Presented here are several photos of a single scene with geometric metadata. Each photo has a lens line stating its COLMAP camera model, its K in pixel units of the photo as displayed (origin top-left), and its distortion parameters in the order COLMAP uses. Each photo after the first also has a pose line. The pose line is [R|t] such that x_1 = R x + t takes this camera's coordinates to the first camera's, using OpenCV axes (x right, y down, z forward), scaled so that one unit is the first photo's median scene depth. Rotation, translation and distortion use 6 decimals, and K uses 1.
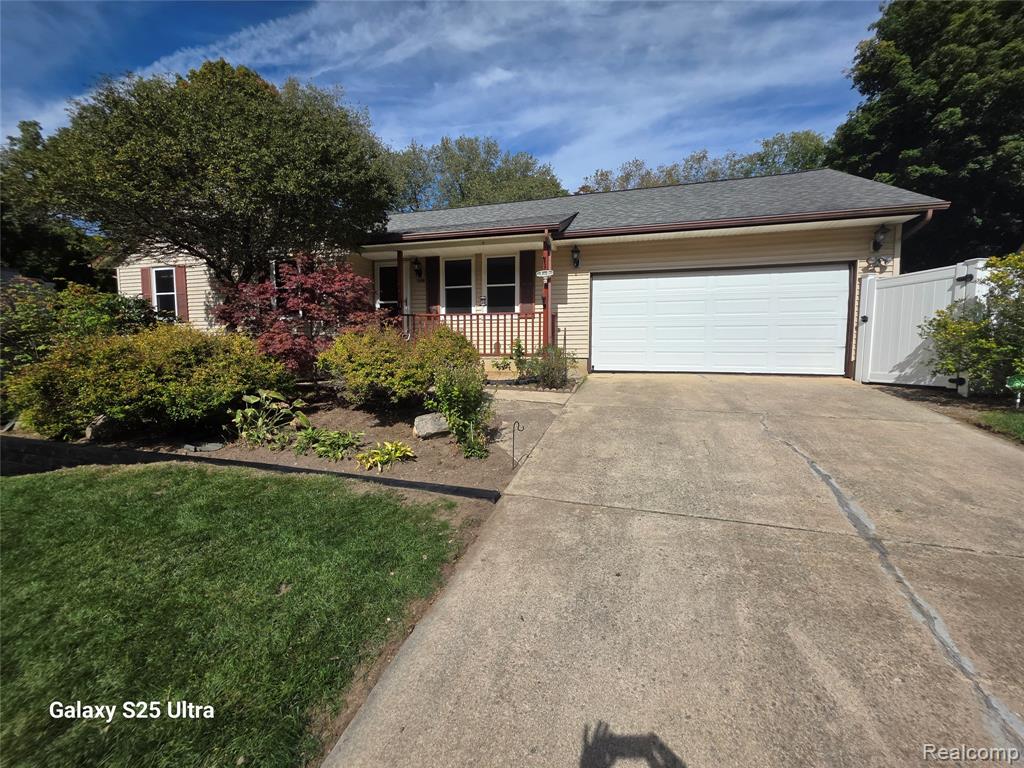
lens RADIAL K [[418.4, 0, 511.7], [0, 418.4, 383.4], [0, 0, 1]] dist [-0.001474, 0.002019]
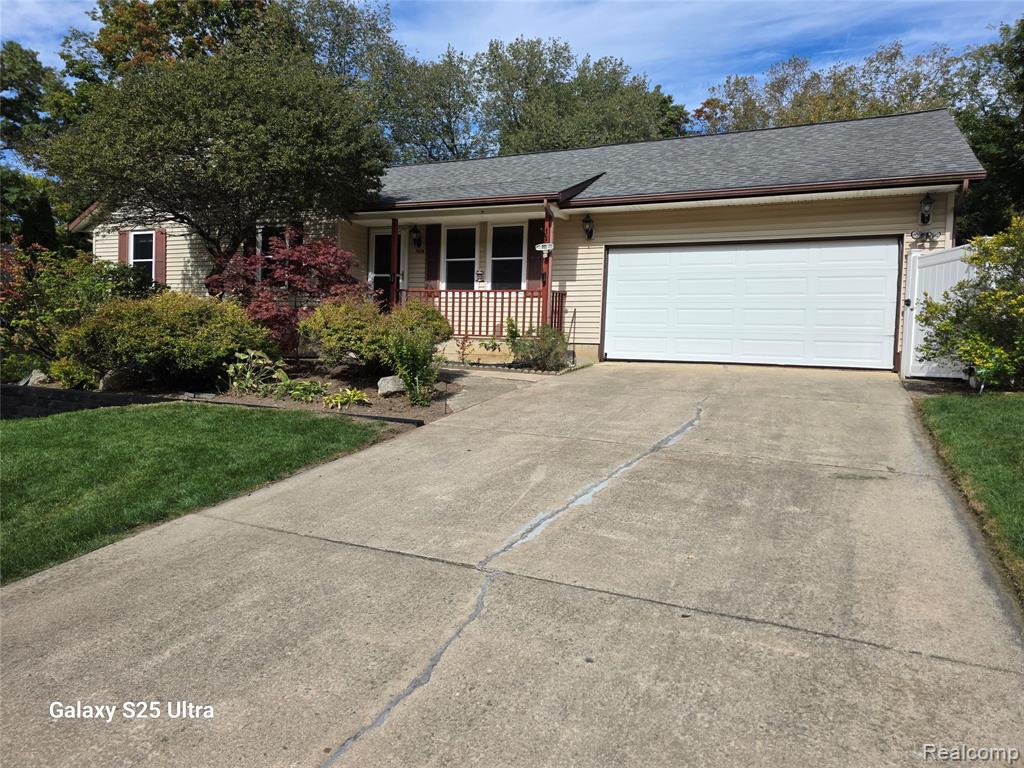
lens RADIAL K [[687.6, 0, 513.3], [0, 687.6, 379.4], [0, 0, 1]] dist [0.062401, -0.047660]
pose [[0.989068, 0.037569, -0.142596, 0.212076], [-0.043944, 0.998158, -0.041823, 0.079587], [0.140762, 0.047632, 0.988897, -0.421140]]
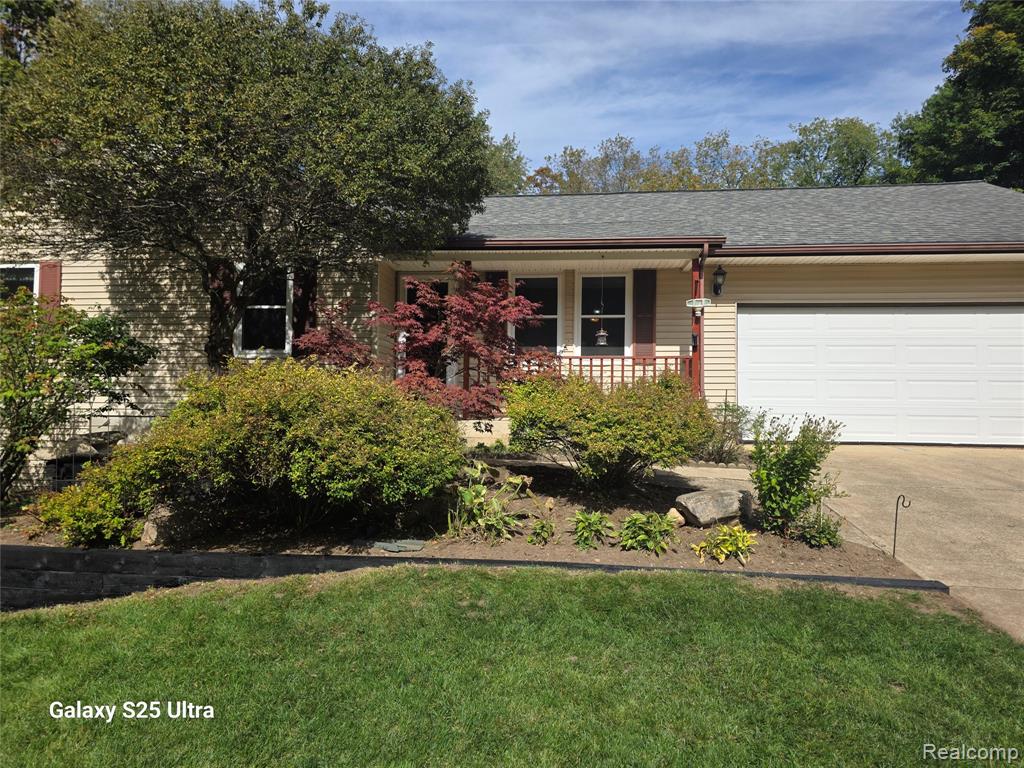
lens RADIAL K [[687.6, 0, 503.6], [0, 687.6, 387.5], [0, 0, 1]] dist [0.062401, -0.047660]
pose [[0.983280, 0.016818, 0.181323, -0.415461], [0.005487, 0.992538, -0.121816, 0.020376], [-0.182019, 0.120774, 0.975850, -0.068245]]
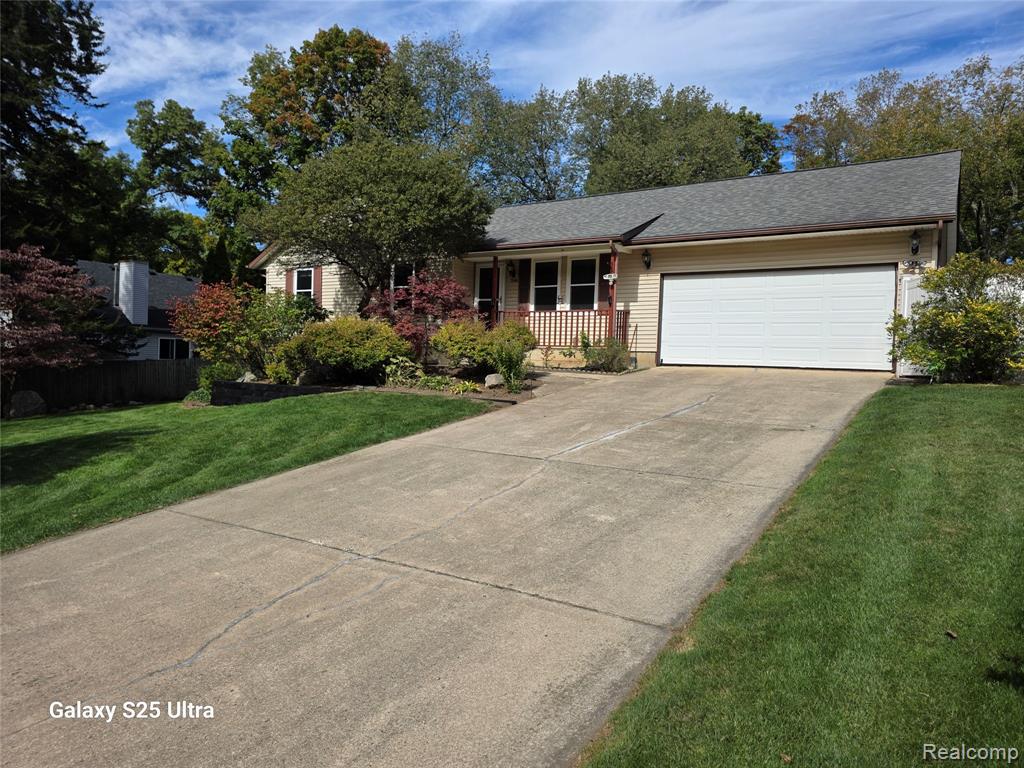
lens RADIAL K [[687.6, 0, 504.1], [0, 687.6, 390.5], [0, 0, 1]] dist [0.062401, -0.047660]
pose [[0.957121, 0.040127, -0.286896, 0.324037], [-0.053468, 0.997815, -0.038816, 0.129708], [0.284712, 0.052491, 0.957175, -0.816641]]
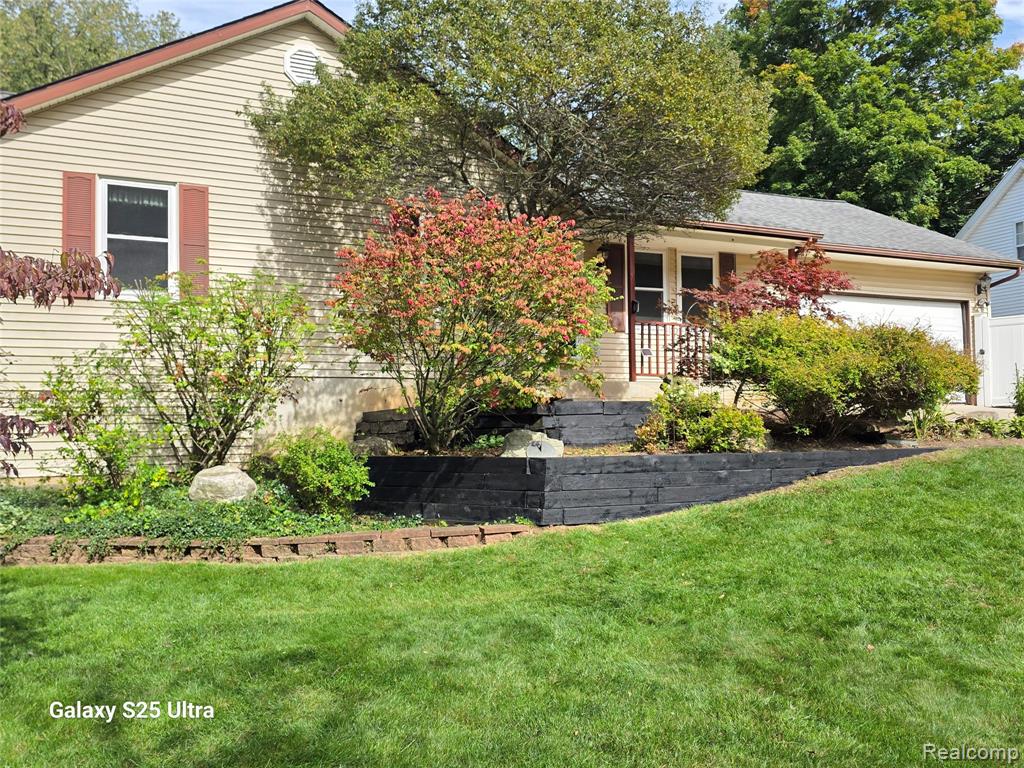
lens RADIAL K [[876.9, 0, 516.3], [0, 876.9, 386.4], [0, 0, 1]] dist [0.053851, -0.002163]
pose [[0.741863, 0.017791, 0.670315, -1.443857], [0.069210, 0.992277, -0.102934, 0.088059], [-0.666970, 0.122755, 0.734903, 0.053131]]
